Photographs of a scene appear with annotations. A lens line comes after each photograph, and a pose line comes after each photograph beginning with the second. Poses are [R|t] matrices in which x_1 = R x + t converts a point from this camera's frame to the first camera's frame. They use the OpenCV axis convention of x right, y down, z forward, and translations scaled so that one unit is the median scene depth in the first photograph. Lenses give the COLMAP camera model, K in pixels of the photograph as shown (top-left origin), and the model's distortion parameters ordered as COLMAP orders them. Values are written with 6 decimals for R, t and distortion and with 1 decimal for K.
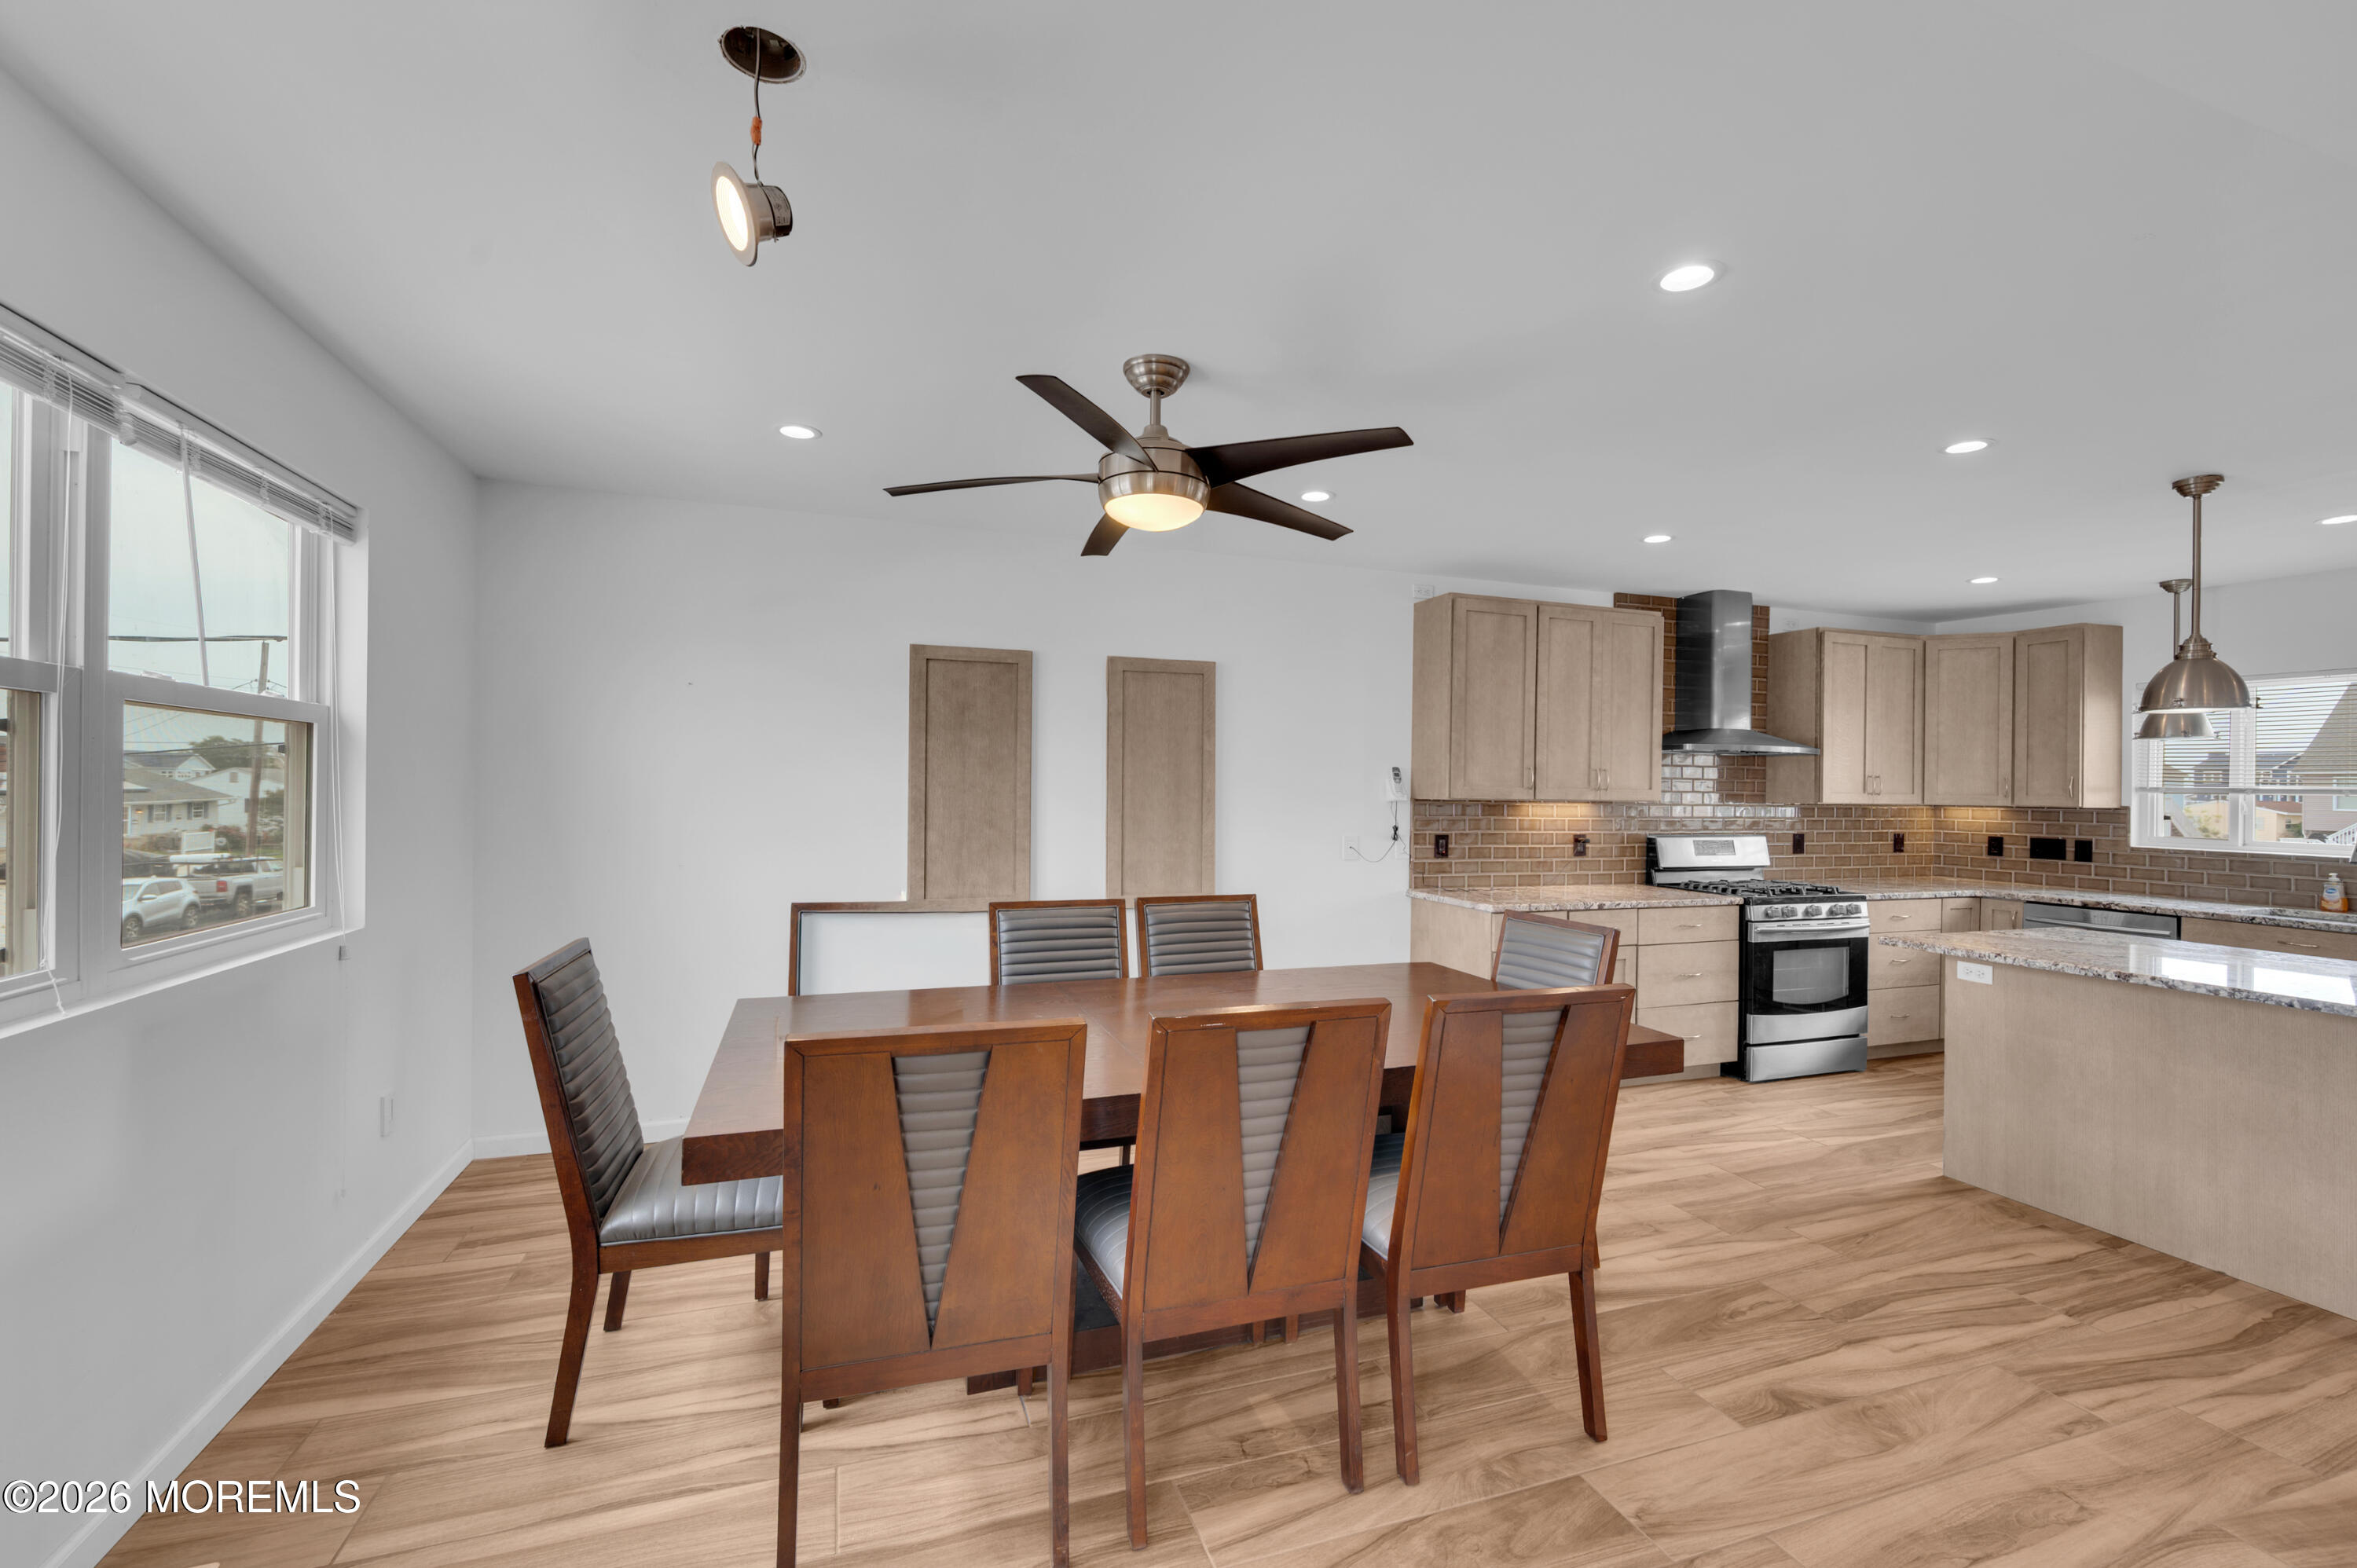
lens RADIAL K [[897.3, 0, 1165.0], [0, 897.3, 786.5], [0, 0, 1]] dist [0.001230, 0.000210]
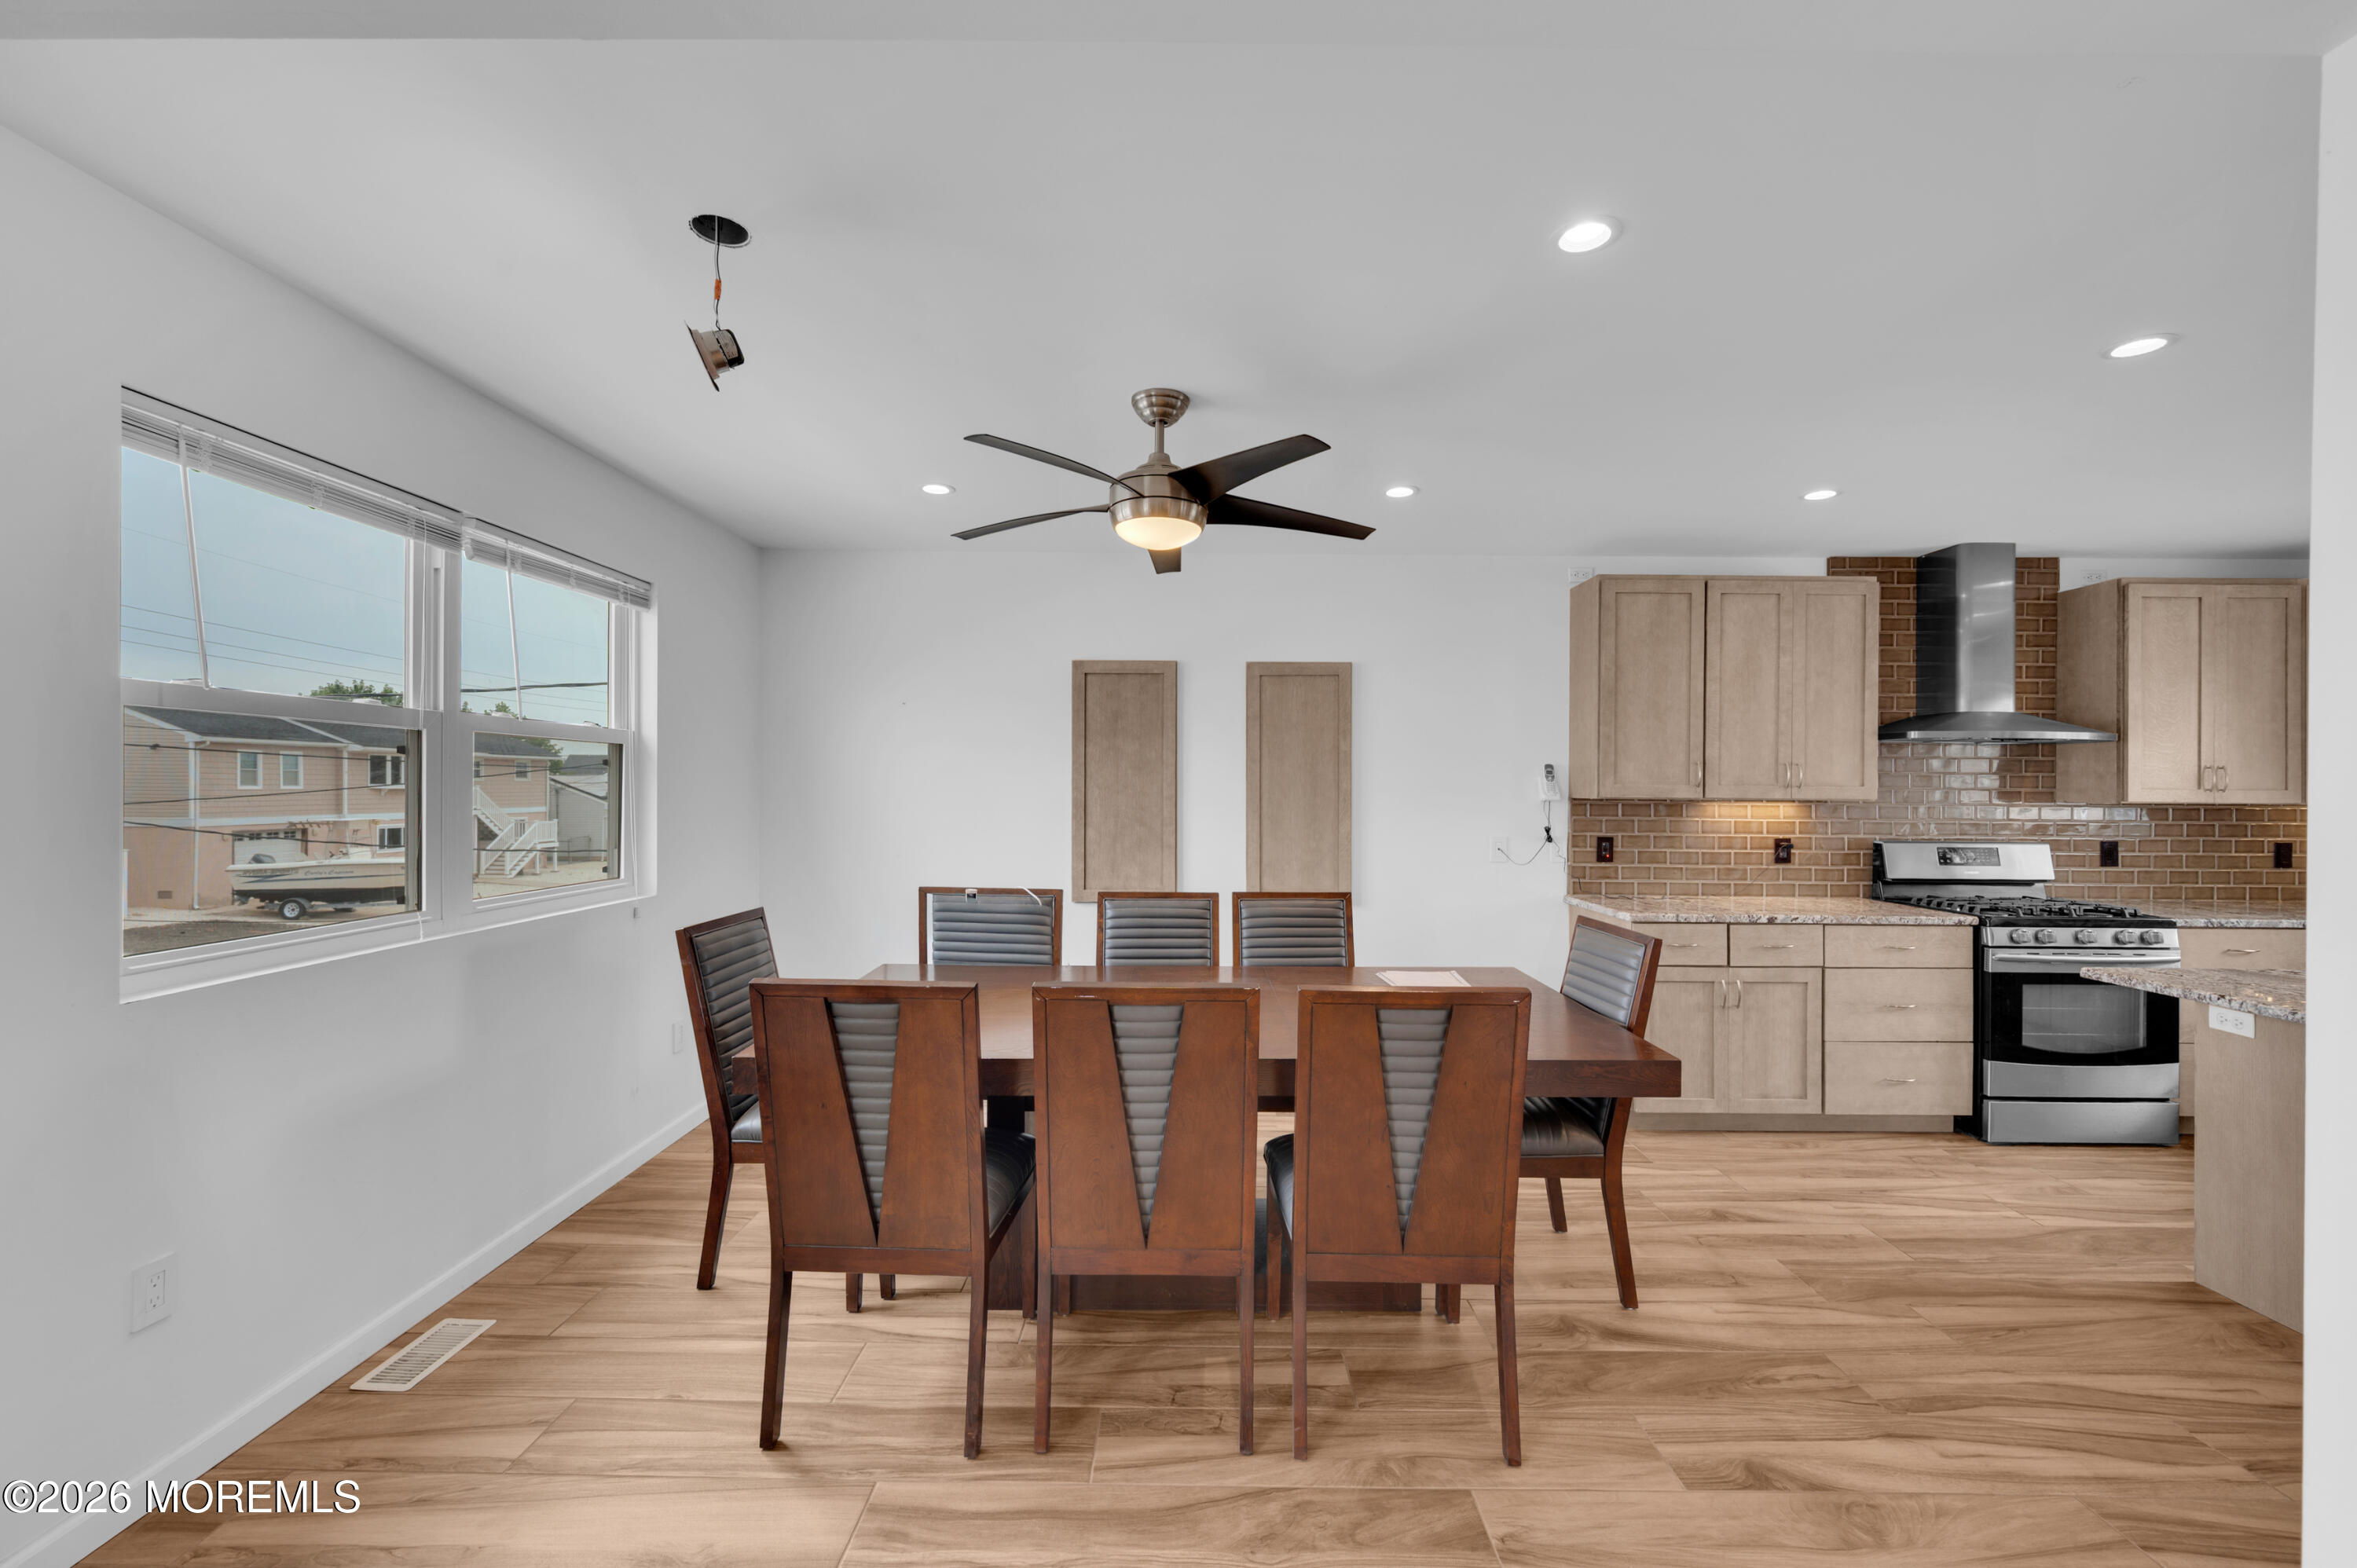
lens RADIAL K [[902.9, 0, 1216.8], [0, 902.9, 786.8], [0, 0, 1]] dist [0.001209, 0.000438]
pose [[0.946958, -0.006545, -0.321290, 0.338763], [0.005685, 0.999977, -0.003616, 0.004976], [0.321306, 0.001598, 0.946974, -0.010080]]
